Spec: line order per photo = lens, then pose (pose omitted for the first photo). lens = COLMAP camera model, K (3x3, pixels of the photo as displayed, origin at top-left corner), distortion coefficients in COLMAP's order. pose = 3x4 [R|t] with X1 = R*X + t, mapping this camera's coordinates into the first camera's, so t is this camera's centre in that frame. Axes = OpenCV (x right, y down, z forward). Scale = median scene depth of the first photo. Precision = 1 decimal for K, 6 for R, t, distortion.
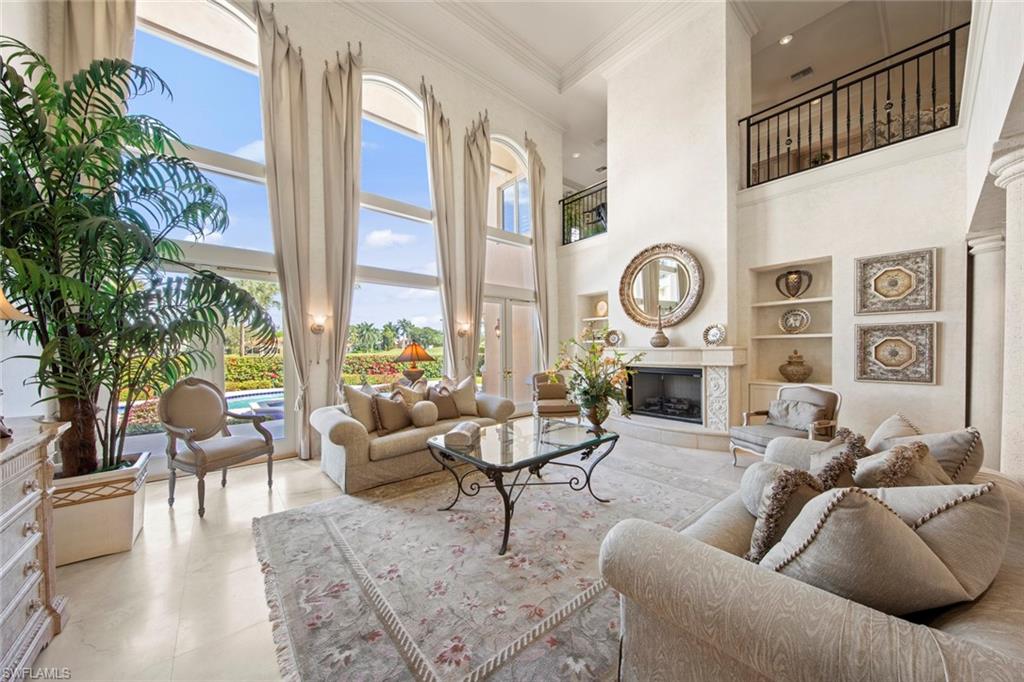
lens RADIAL K [[347.5, 0, 505.6], [0, 347.5, 352.0], [0, 0, 1]] dist [-0.000474, -0.000216]
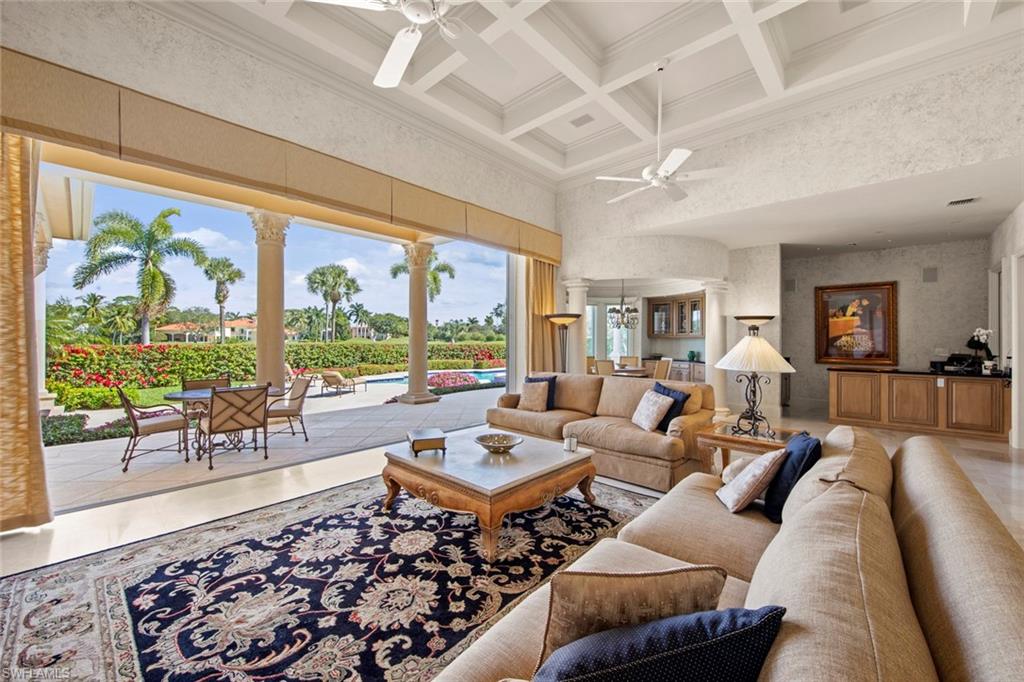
lens RADIAL K [[395.2, 0, 512.0], [0, 395.2, 341.0], [0, 0, 1]] dist [0.008884, -0.000142]
pose [[0.990135, 0.009737, 0.139776, -1.692938], [-0.009111, 0.999945, -0.005112, 0.022697], [-0.139819, 0.003788, 0.990170, -1.206494]]
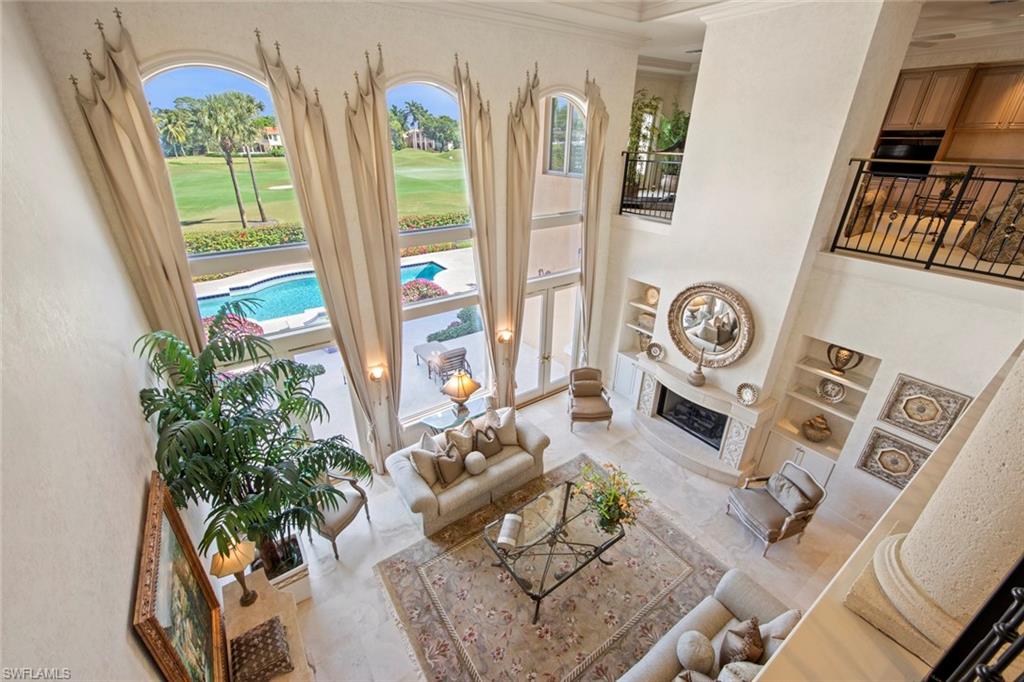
lens RADIAL K [[415.7, 0, 511.9], [0, 415.7, 338.3], [0, 0, 1]] dist [0.005500, 0.000095]
pose [[0.996717, 0.049511, -0.064069, -0.024181], [-0.017768, 0.905721, 0.423501, -0.620547], [0.078996, -0.420972, 0.903627, -0.094904]]
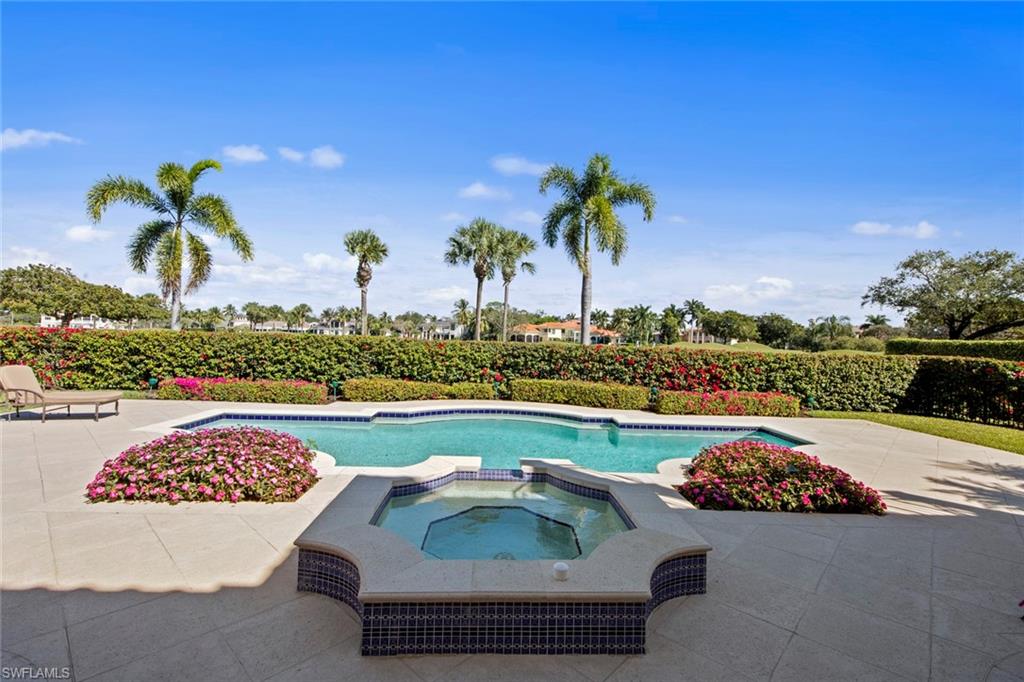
lens RADIAL K [[460.4, 0, 507.0], [0, 460.4, 337.6], [0, 0, 1]] dist [0.006907, -0.000195]
pose [[0.790086, 0.028779, -0.612320, -0.671672], [-0.040166, 0.999181, -0.004866, 0.027864], [0.611678, 0.028439, 0.790595, 1.382675]]
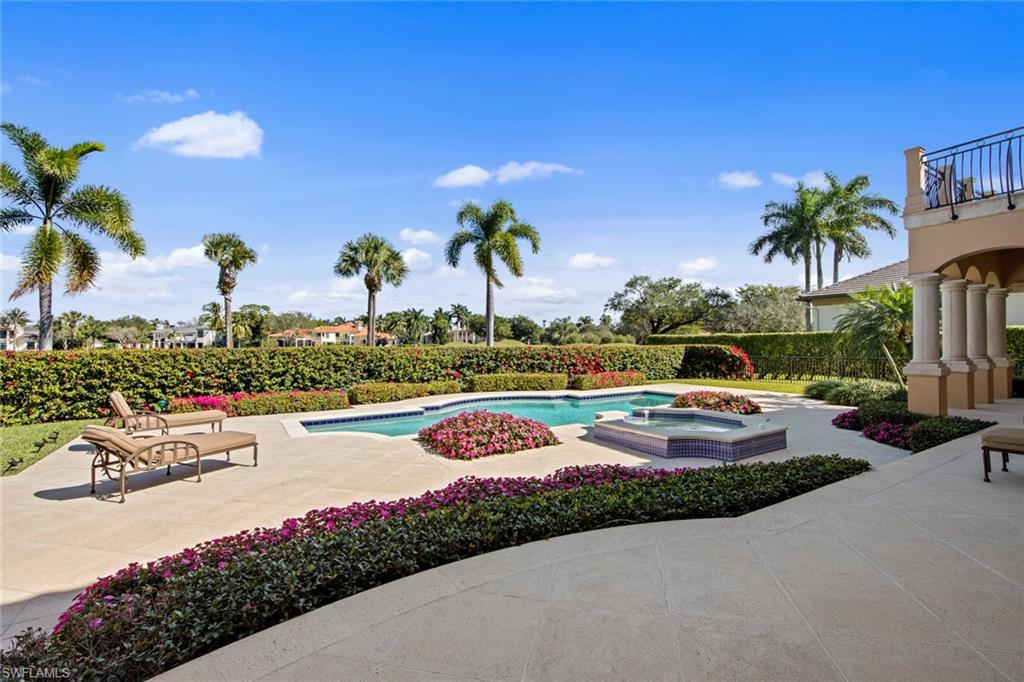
lens RADIAL K [[444.6, 0, 507.7], [0, 444.6, 342.1], [0, 0, 1]] dist [0.011250, 0.000055]
pose [[0.990607, -0.001253, -0.136731, -1.473825], [0.000004, 0.999958, -0.009133, 0.036868], [0.136737, 0.009047, 0.990566, 0.423431]]
